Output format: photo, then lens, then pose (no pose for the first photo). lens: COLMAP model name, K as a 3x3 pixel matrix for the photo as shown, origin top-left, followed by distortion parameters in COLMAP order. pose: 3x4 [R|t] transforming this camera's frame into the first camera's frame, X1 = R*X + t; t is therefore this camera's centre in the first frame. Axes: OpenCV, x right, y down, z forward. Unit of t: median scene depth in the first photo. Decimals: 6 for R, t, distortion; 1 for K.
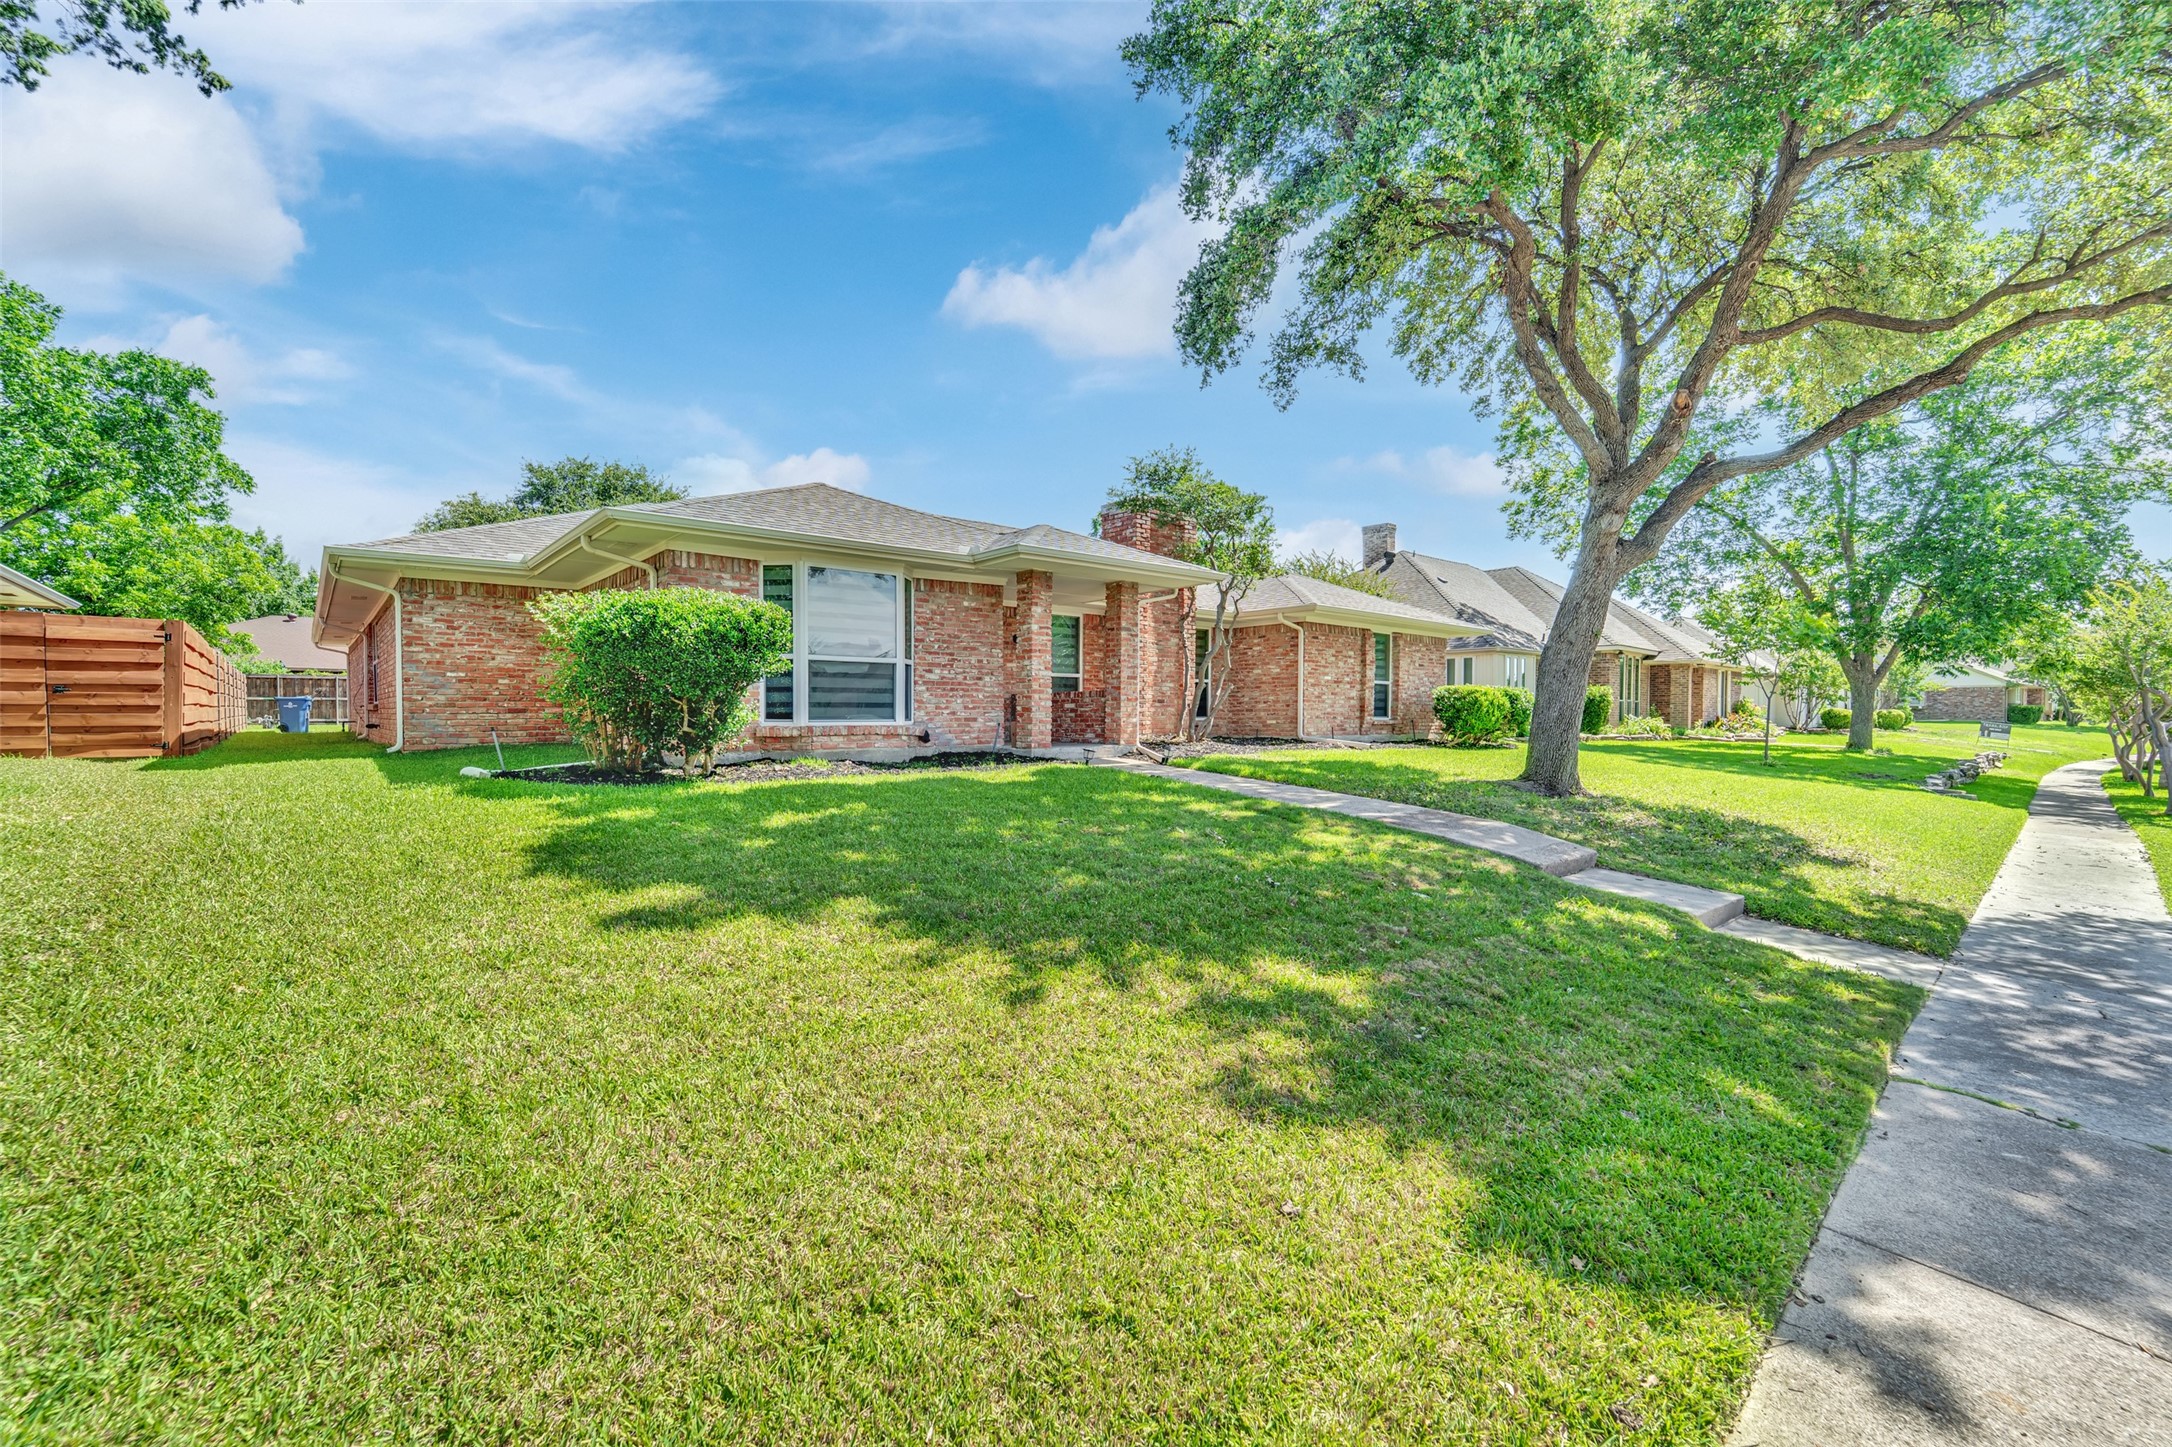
lens RADIAL K [[887.2, 0, 1092.6], [0, 887.2, 698.9], [0, 0, 1]] dist [-0.001574, -0.000368]
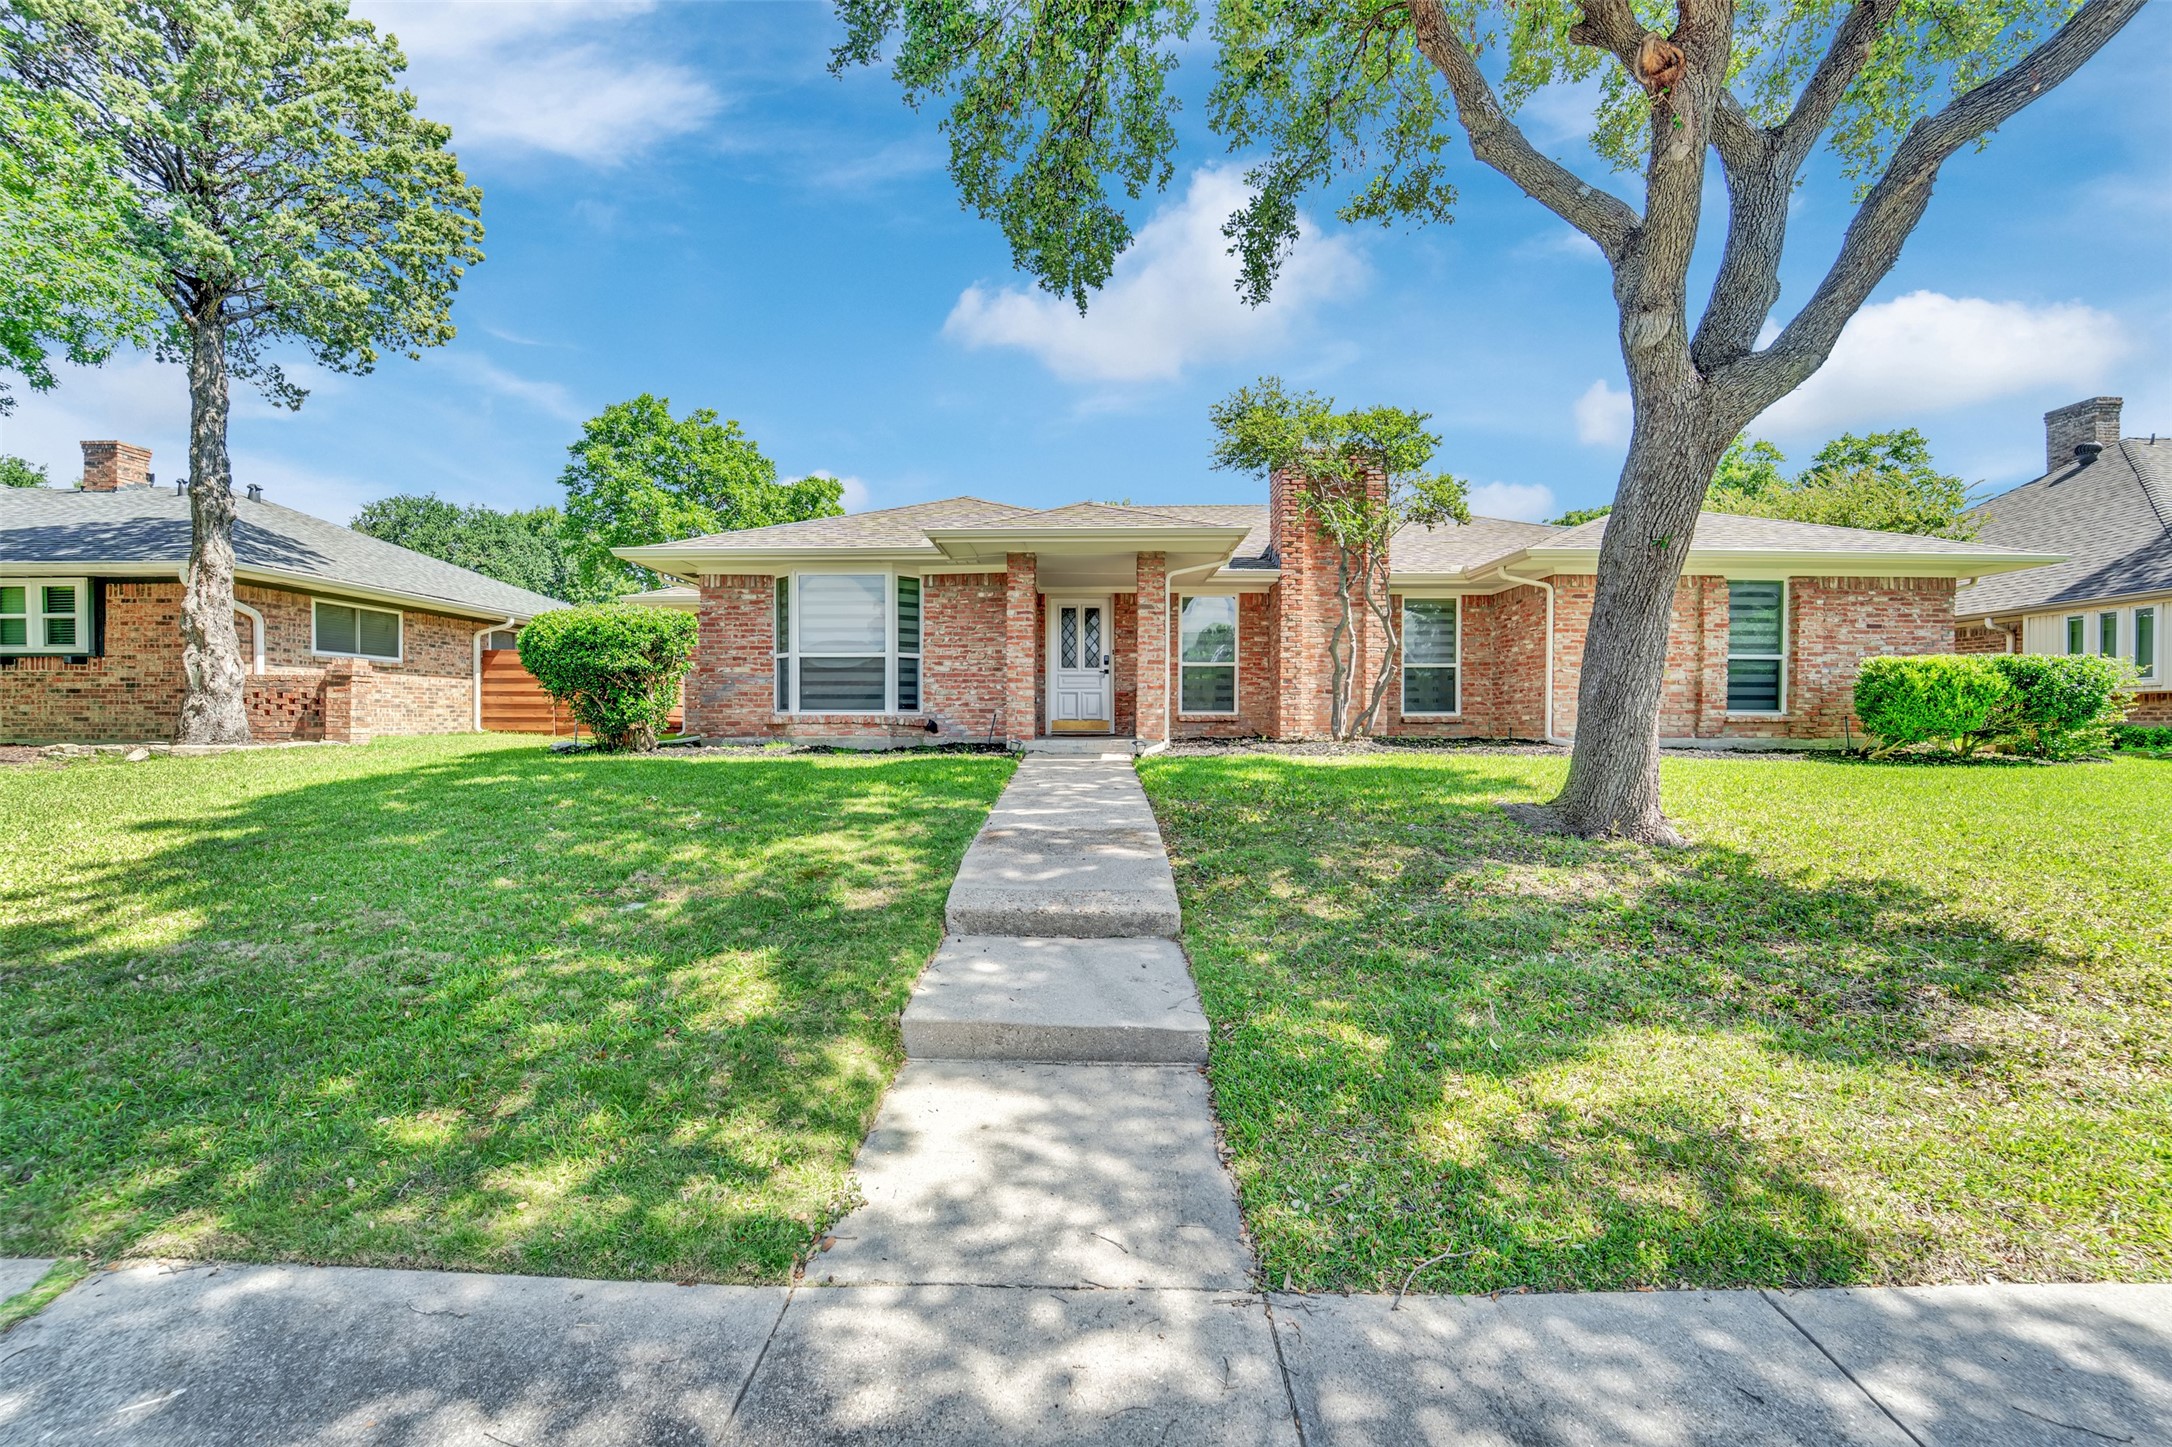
lens RADIAL K [[887.2, 0, 1092.6], [0, 887.2, 698.9], [0, 0, 1]] dist [-0.001574, -0.000368]
pose [[0.780286, -0.012928, -0.625289, 0.577951], [0.010783, 0.999916, -0.007217, 0.018127], [0.625329, -0.001111, 0.780360, 0.312251]]
